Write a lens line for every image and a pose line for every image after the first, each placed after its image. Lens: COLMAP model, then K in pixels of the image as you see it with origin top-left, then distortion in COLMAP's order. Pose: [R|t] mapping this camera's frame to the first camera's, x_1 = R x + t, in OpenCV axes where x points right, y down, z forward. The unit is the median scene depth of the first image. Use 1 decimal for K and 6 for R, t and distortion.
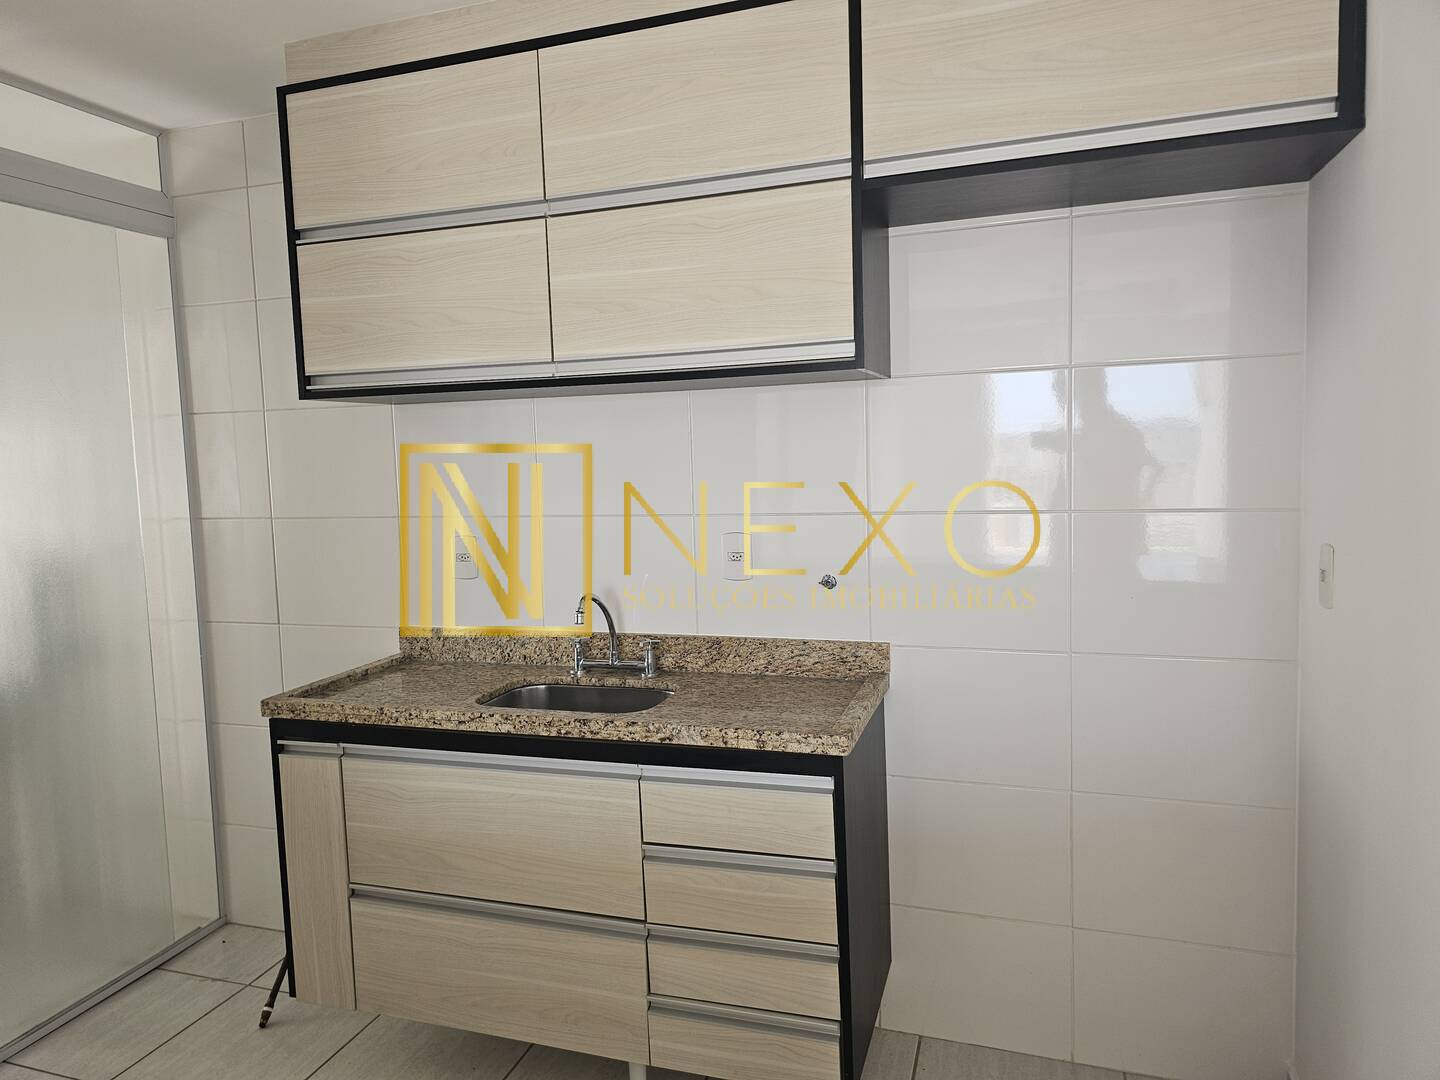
lens RADIAL K [[966.0, 0, 719.1], [0, 966.0, 526.7], [0, 0, 1]] dist [0.024088, -0.011337]
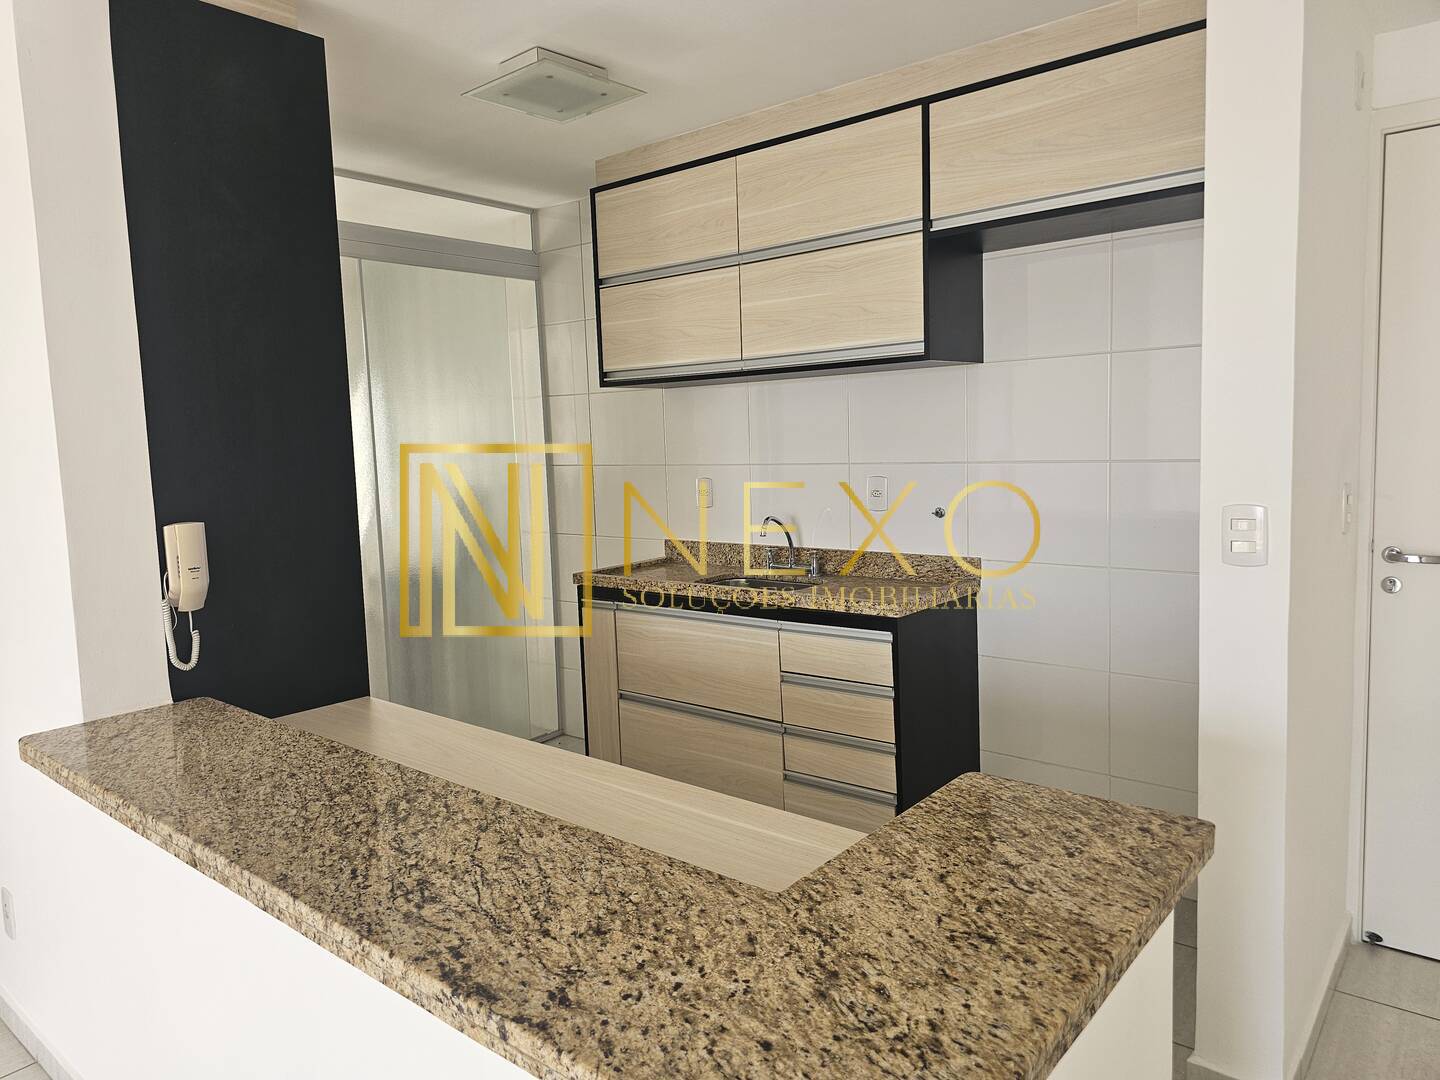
lens RADIAL K [[966.0, 0, 706.3], [0, 966.0, 527.9], [0, 0, 1]] dist [0.024088, -0.011337]
pose [[0.931873, 0.034532, -0.361138, 0.324324], [-0.022939, 0.999076, 0.036341, 0.038347], [0.362060, -0.025581, 0.931804, -0.432743]]
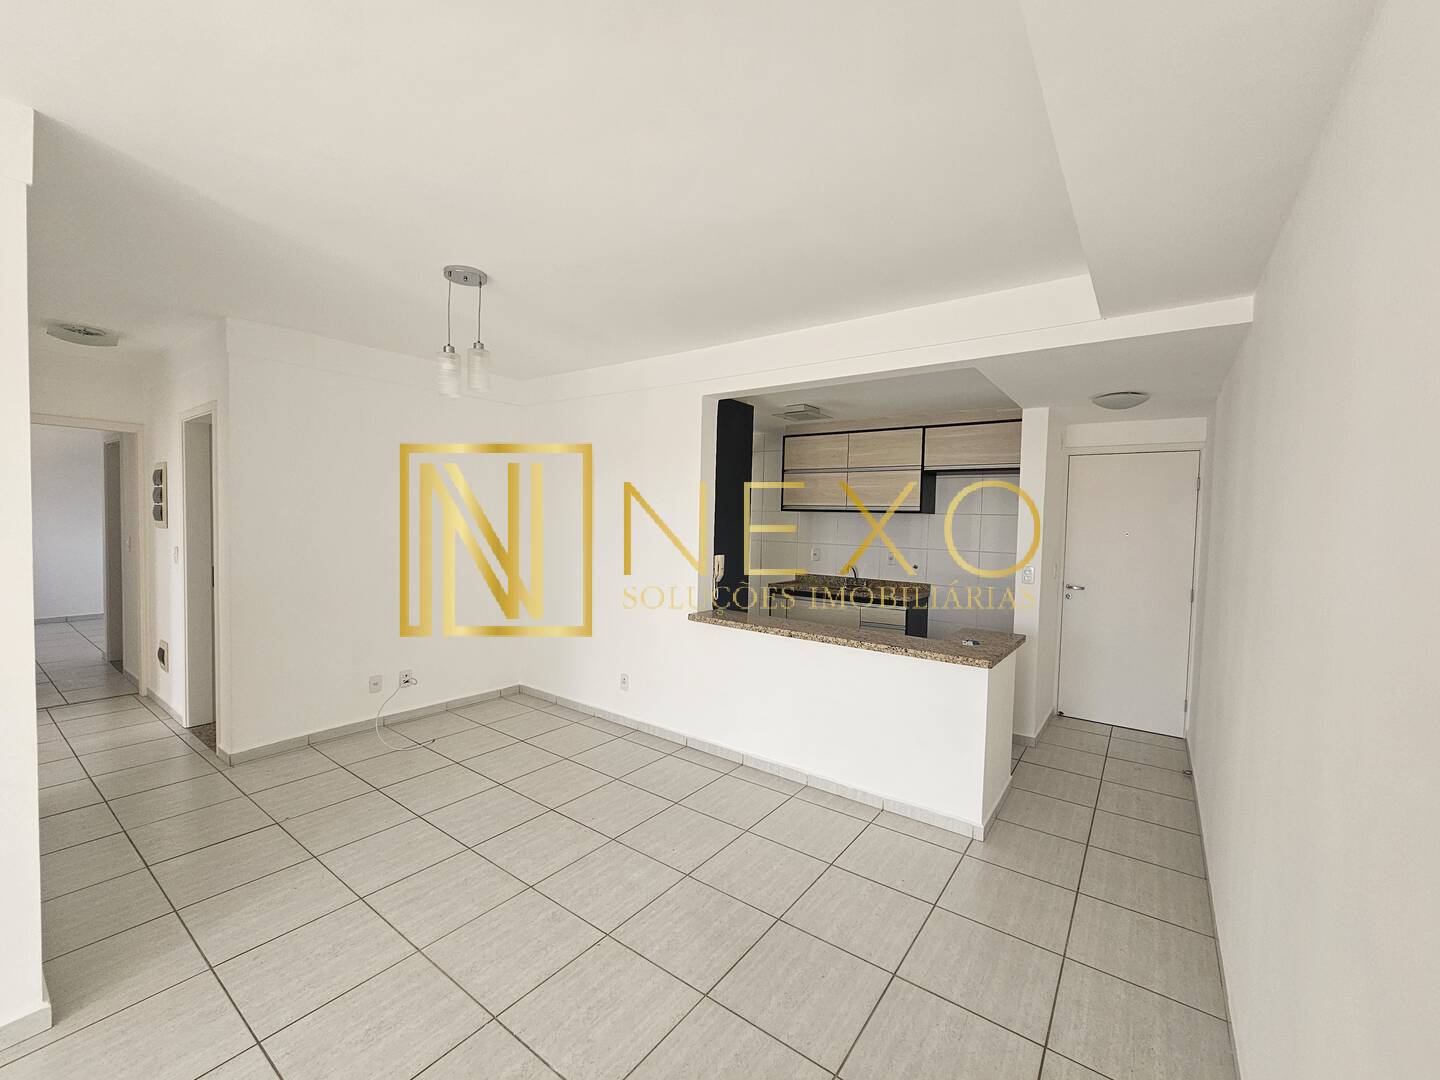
lens RADIAL K [[589.5, 0, 734.5], [0, 589.5, 547.0], [0, 0, 1]] dist [-0.009614, -0.000227]
pose [[0.953442, 0.068817, -0.293620, 0.117660], [-0.078515, 0.996684, -0.021356, 0.089638], [0.291177, 0.043415, 0.955684, -1.486588]]
